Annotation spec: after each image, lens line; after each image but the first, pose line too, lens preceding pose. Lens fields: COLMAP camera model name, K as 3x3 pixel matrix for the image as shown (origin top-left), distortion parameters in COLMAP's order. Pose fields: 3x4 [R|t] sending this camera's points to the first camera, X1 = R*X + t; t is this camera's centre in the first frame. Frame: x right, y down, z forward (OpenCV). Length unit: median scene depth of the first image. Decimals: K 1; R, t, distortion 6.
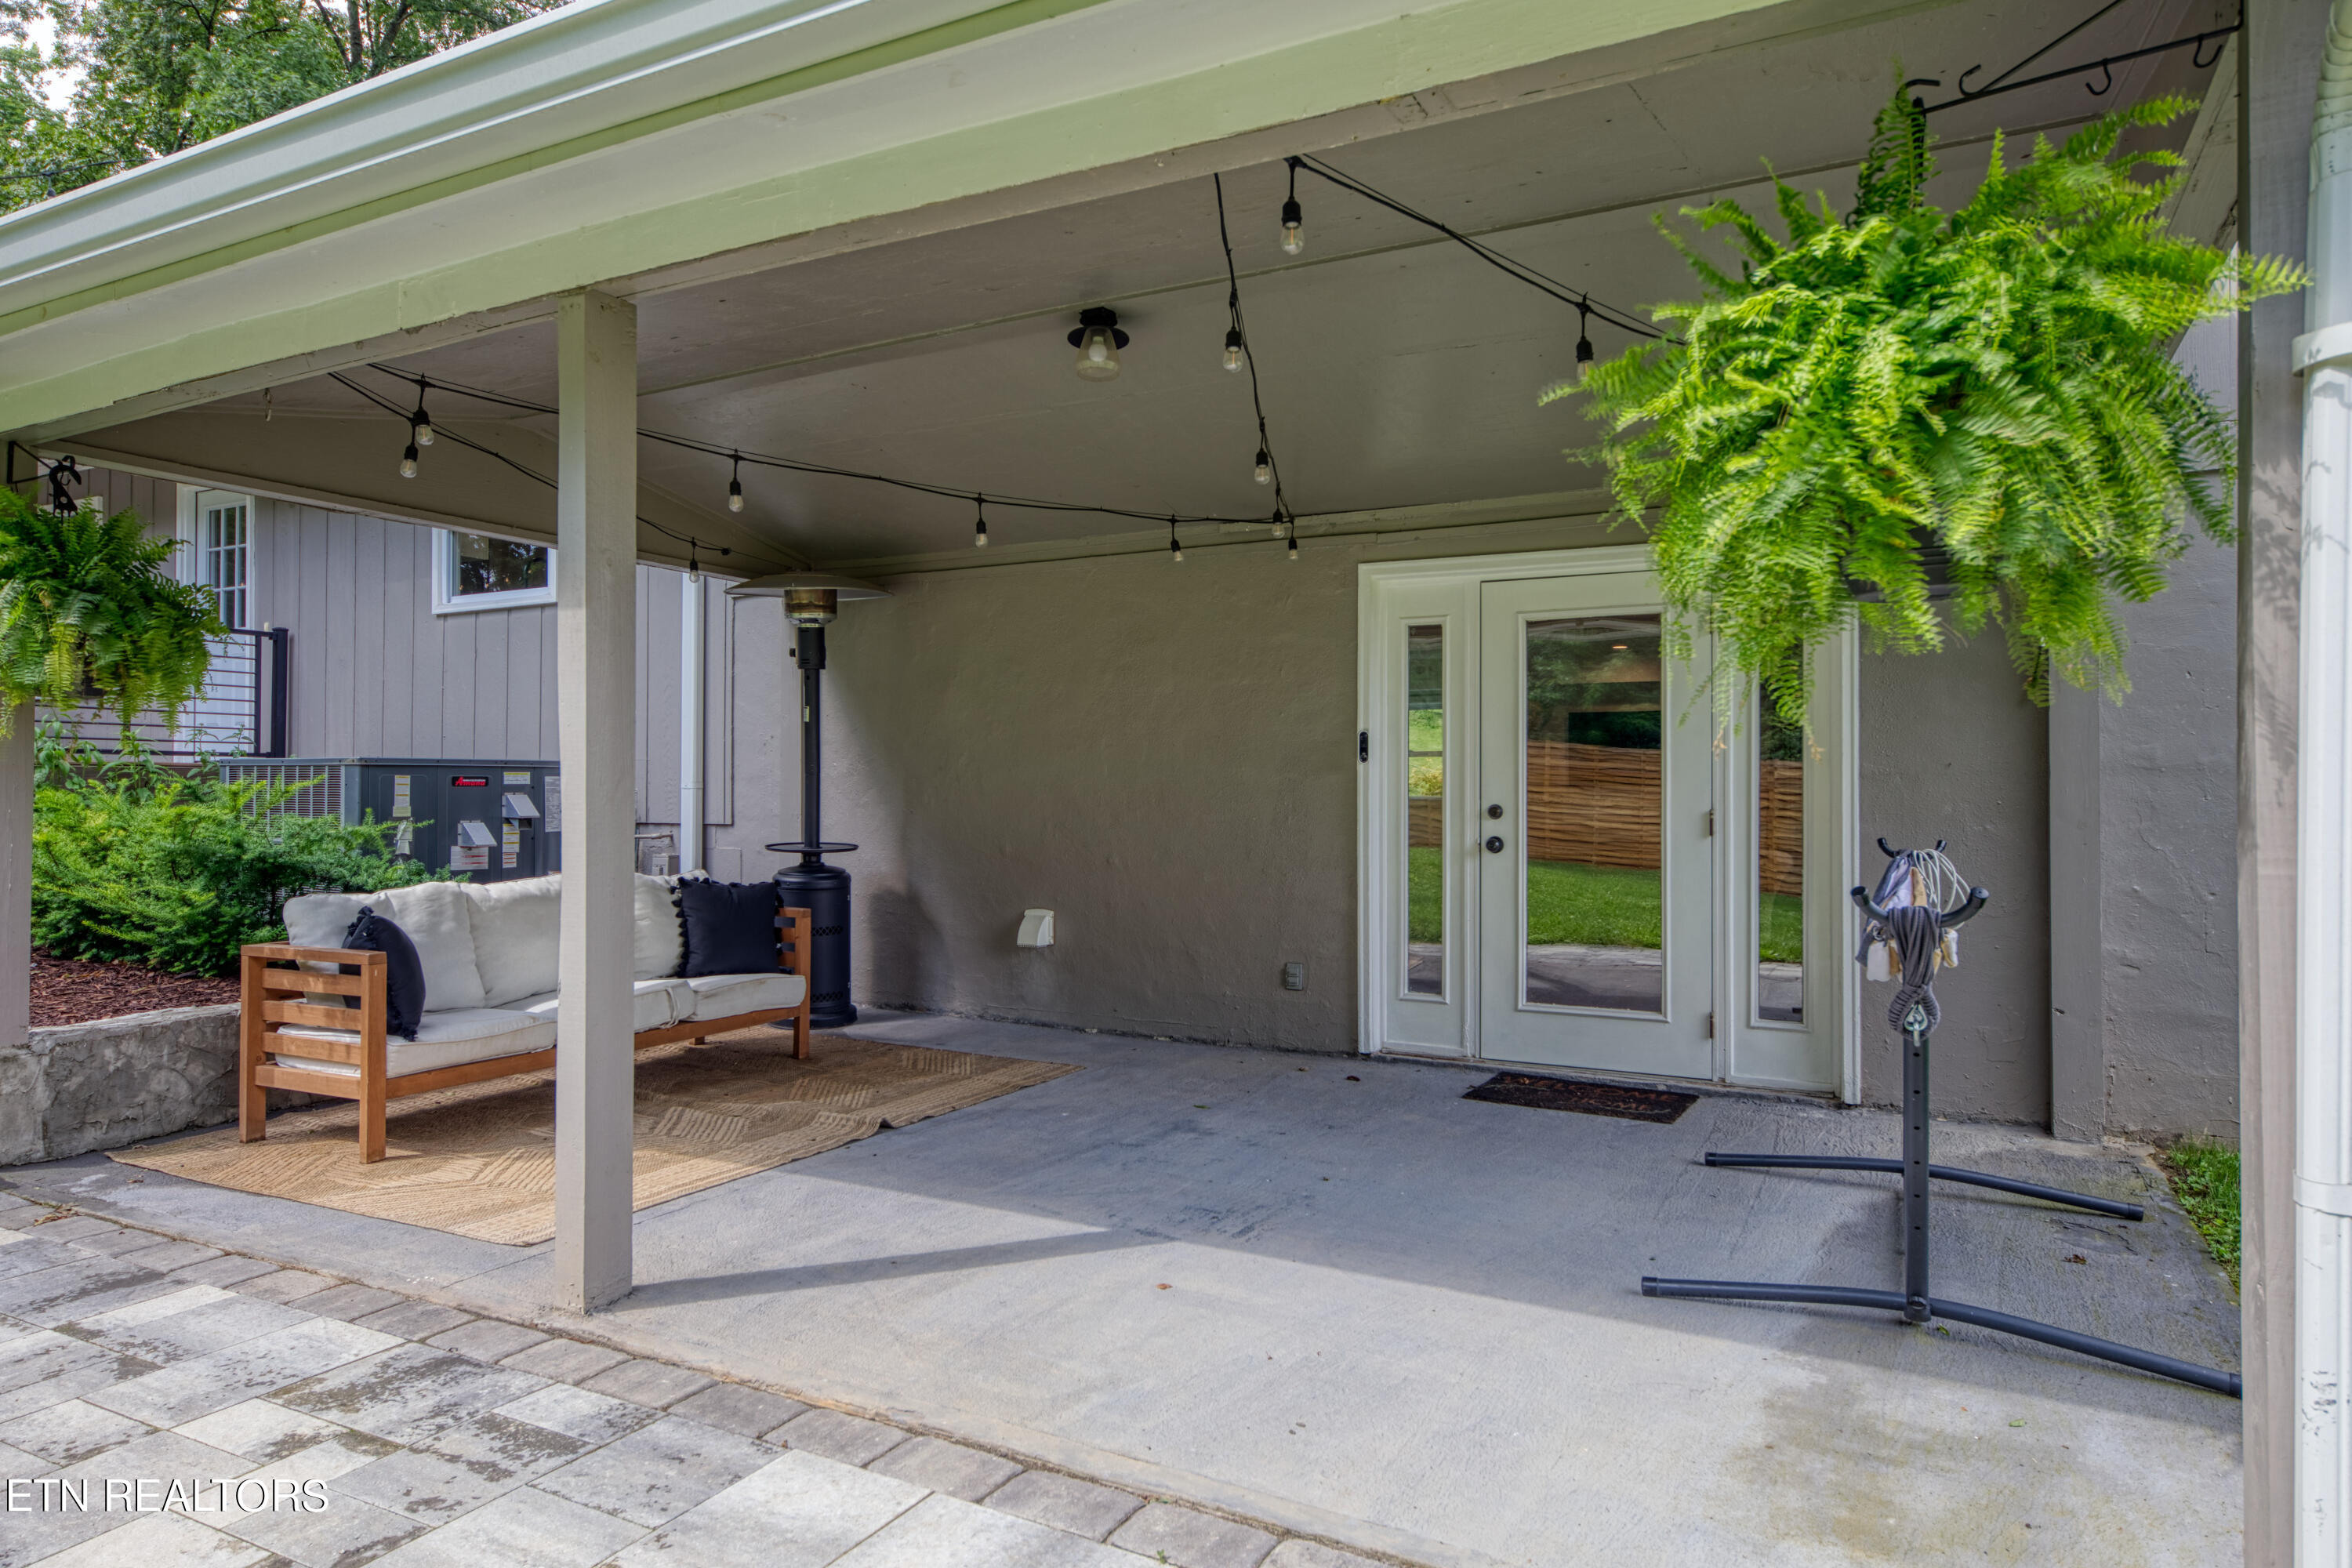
lens RADIAL K [[1386.6, 0, 1174.2], [0, 1386.6, 790.6], [0, 0, 1]] dist [0.011235, 0.001539]
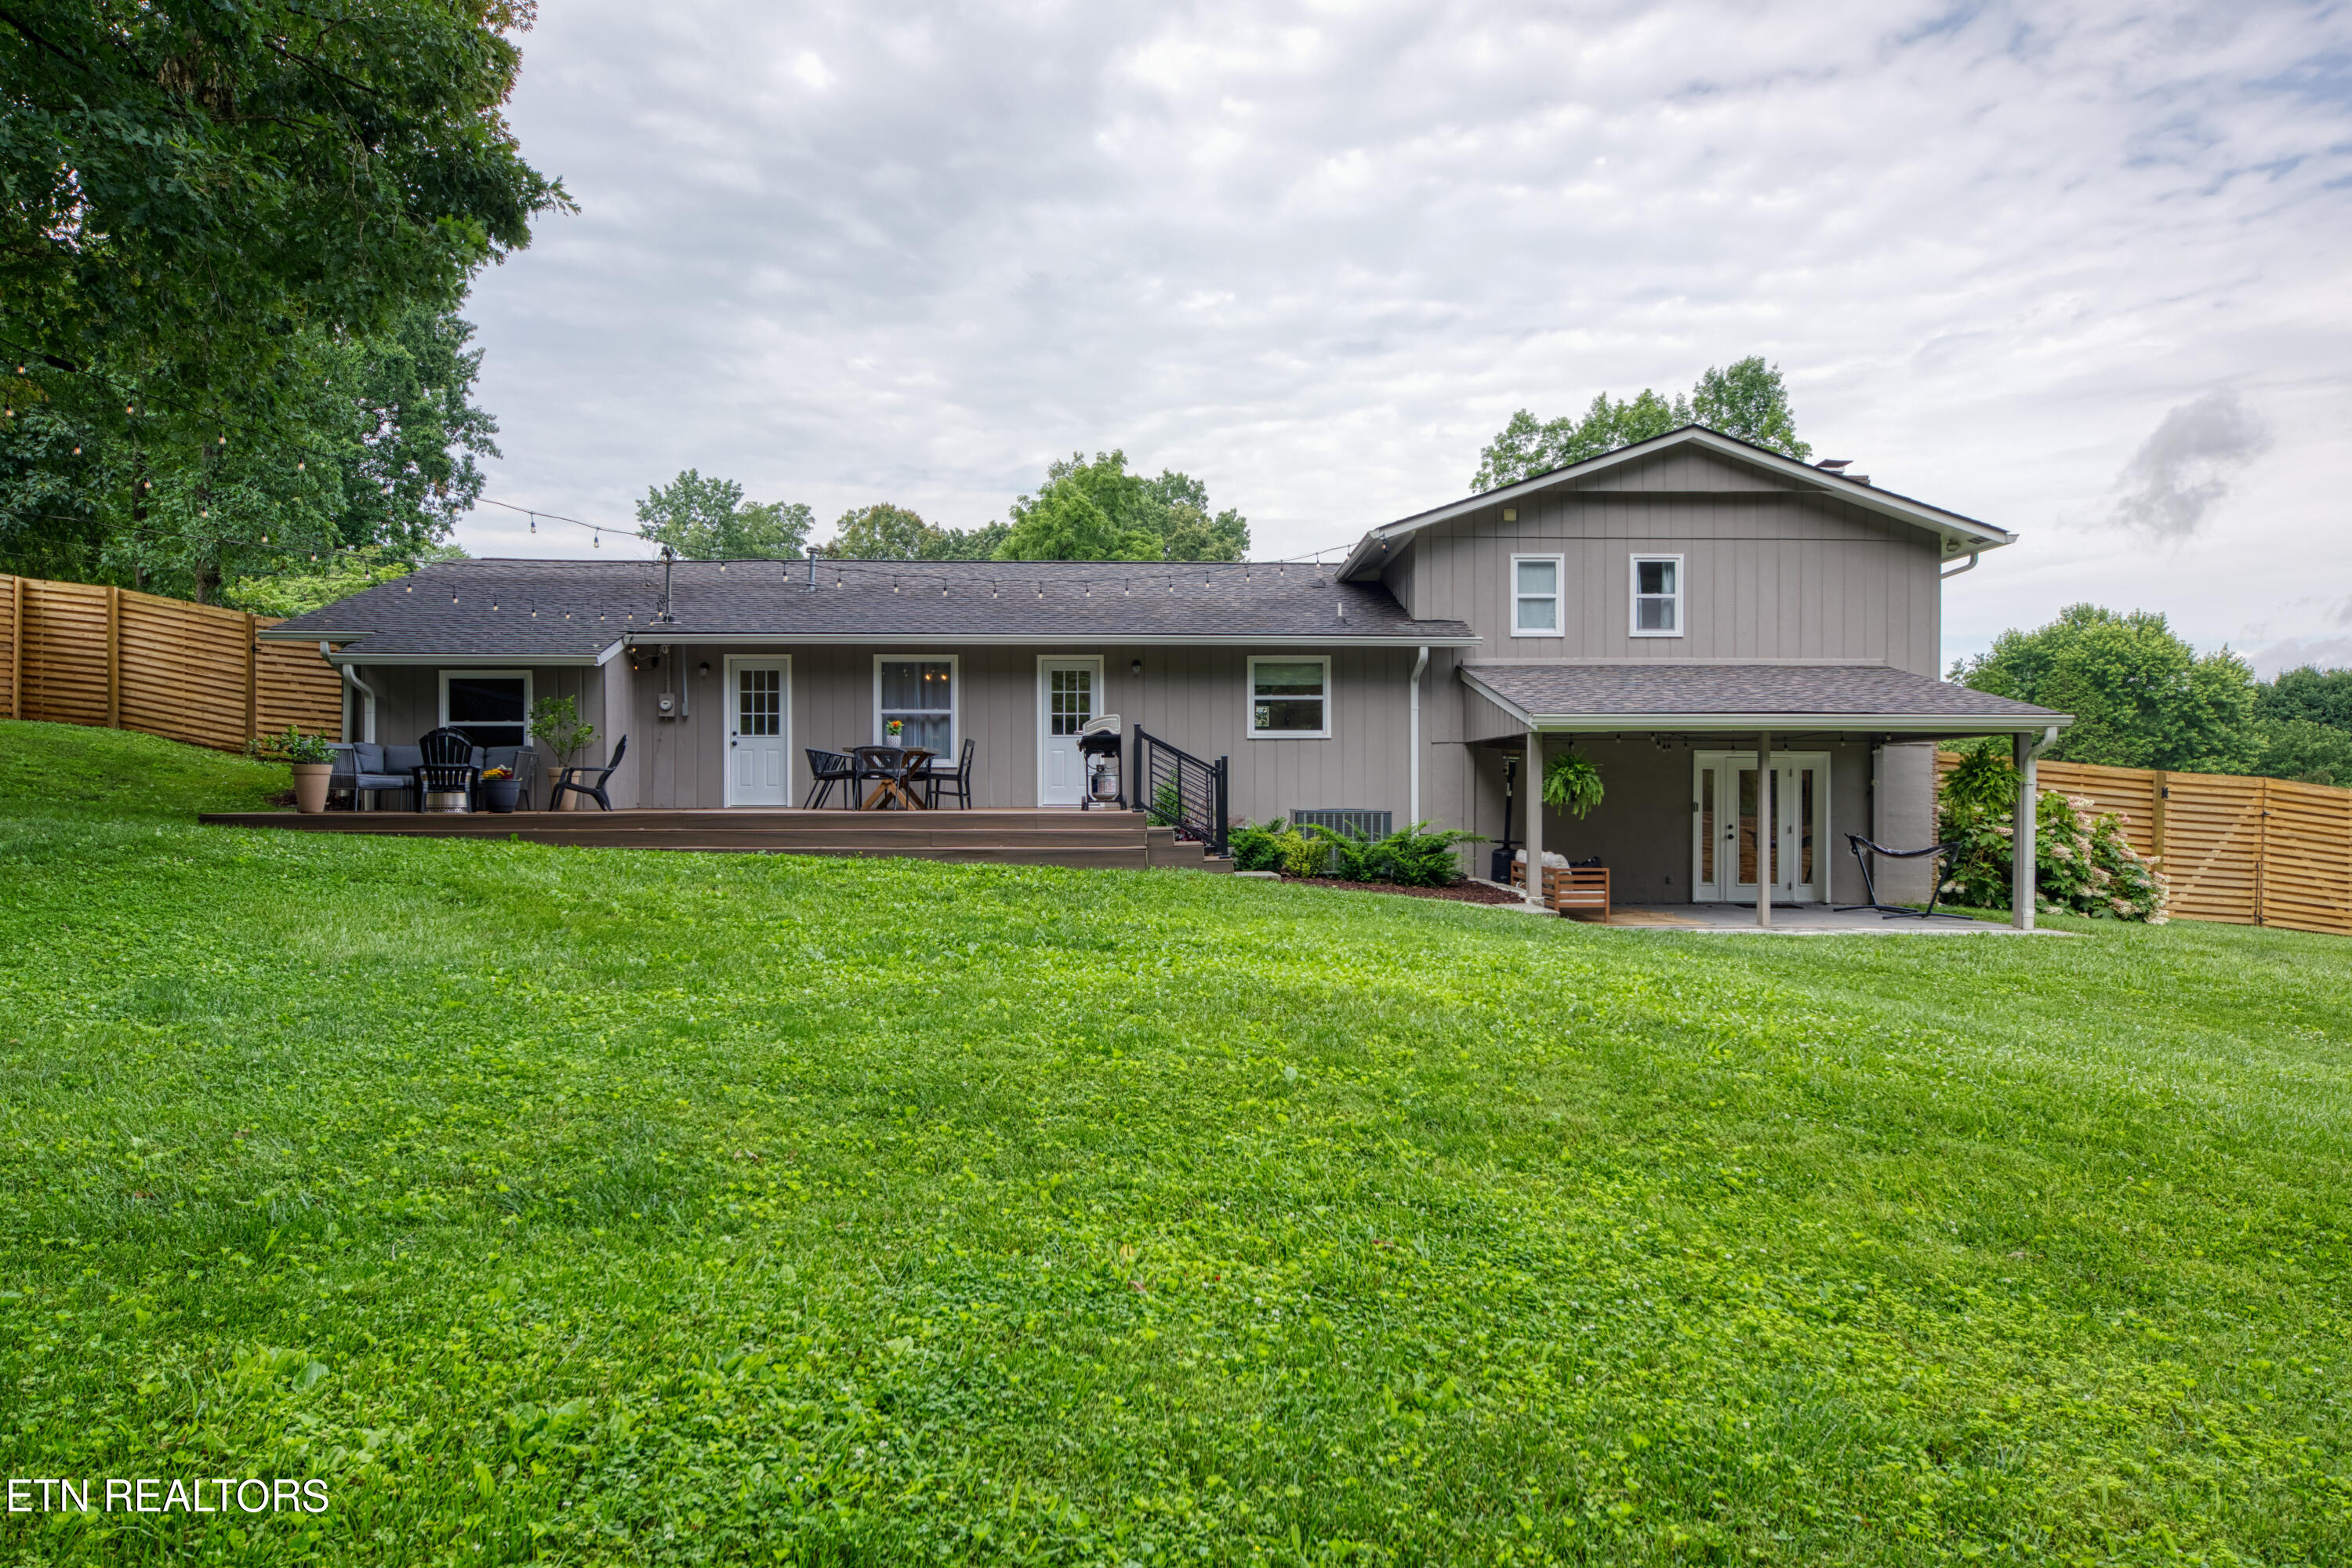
lens RADIAL K [[1530.3, 0, 1172.0], [0, 1530.3, 795.5], [0, 0, 1]] dist [0.008983, 0.001421]
pose [[0.868338, -0.000350, 0.495972, -3.700416], [-0.001530, 0.999993, 0.003386, -0.093594], [-0.495970, -0.003699, 0.868332, -2.053020]]
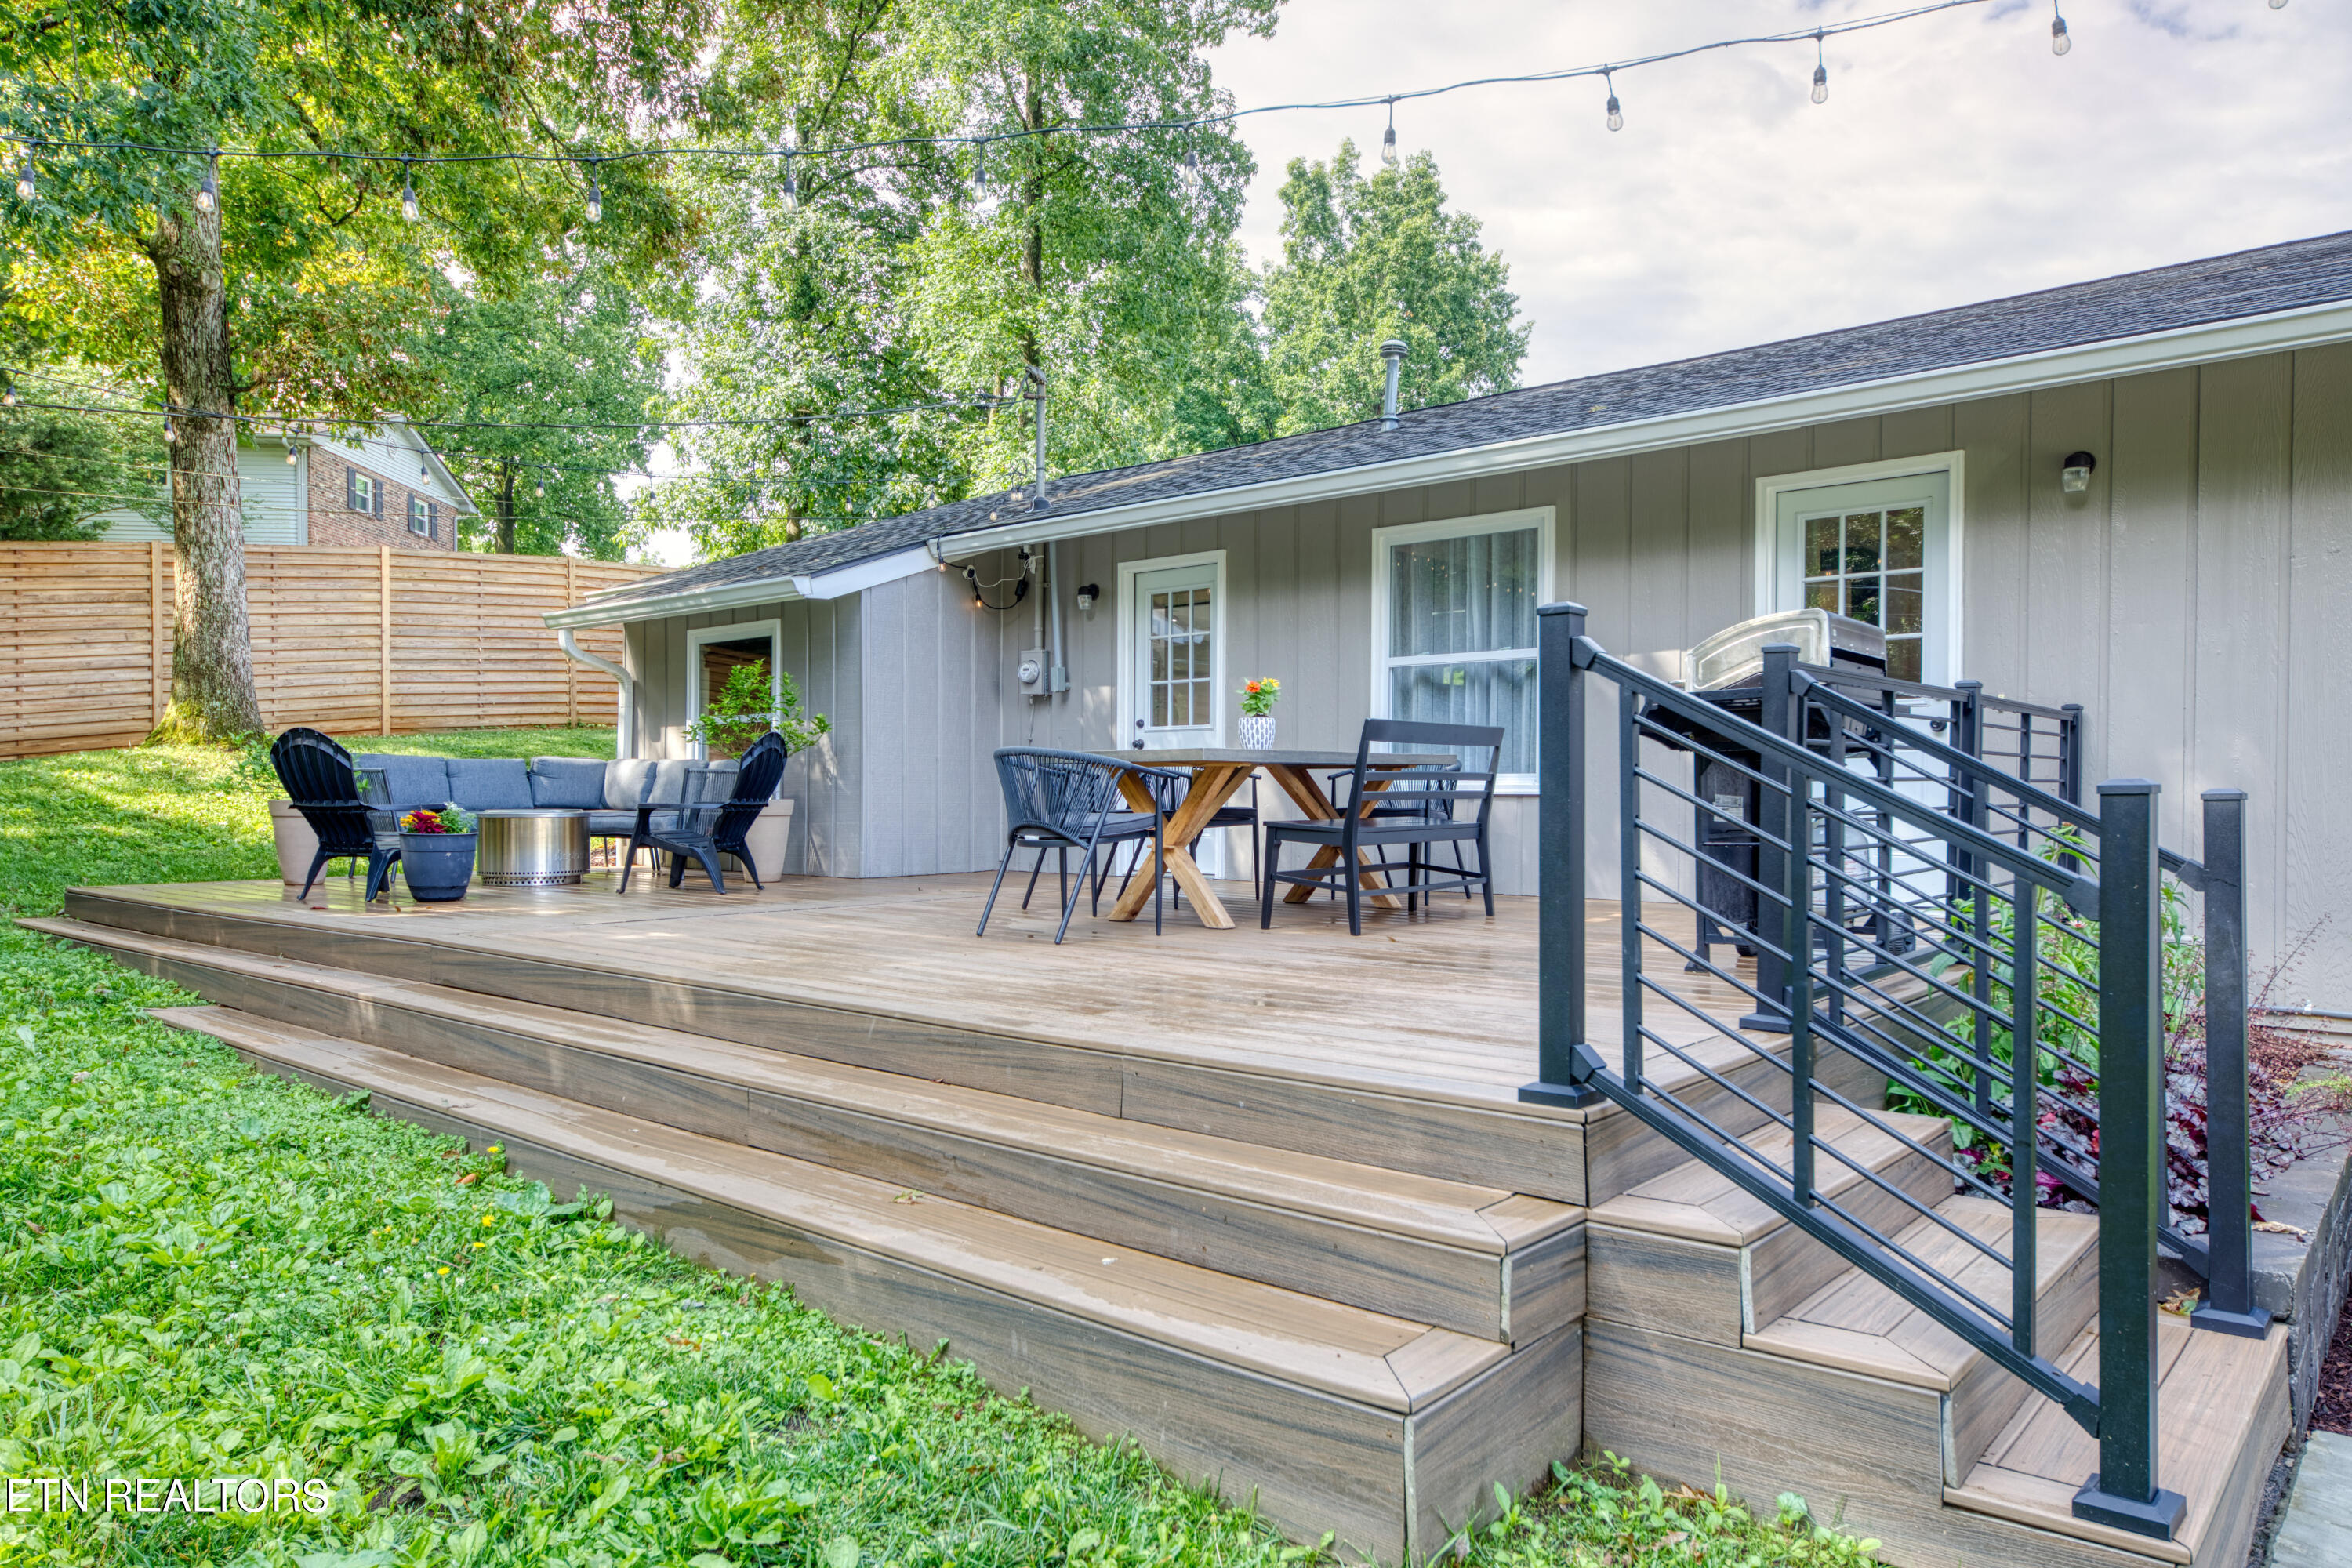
lens RADIAL K [[1530.3, 0, 1172.0], [0, 1530.3, 795.5], [0, 0, 1]] dist [0.008983, 0.001421]
pose [[0.973170, 0.003256, -0.230064, -1.915427], [-0.001883, 0.999979, 0.006187, -0.175264], [0.230079, -0.005588, 0.973156, 0.538869]]
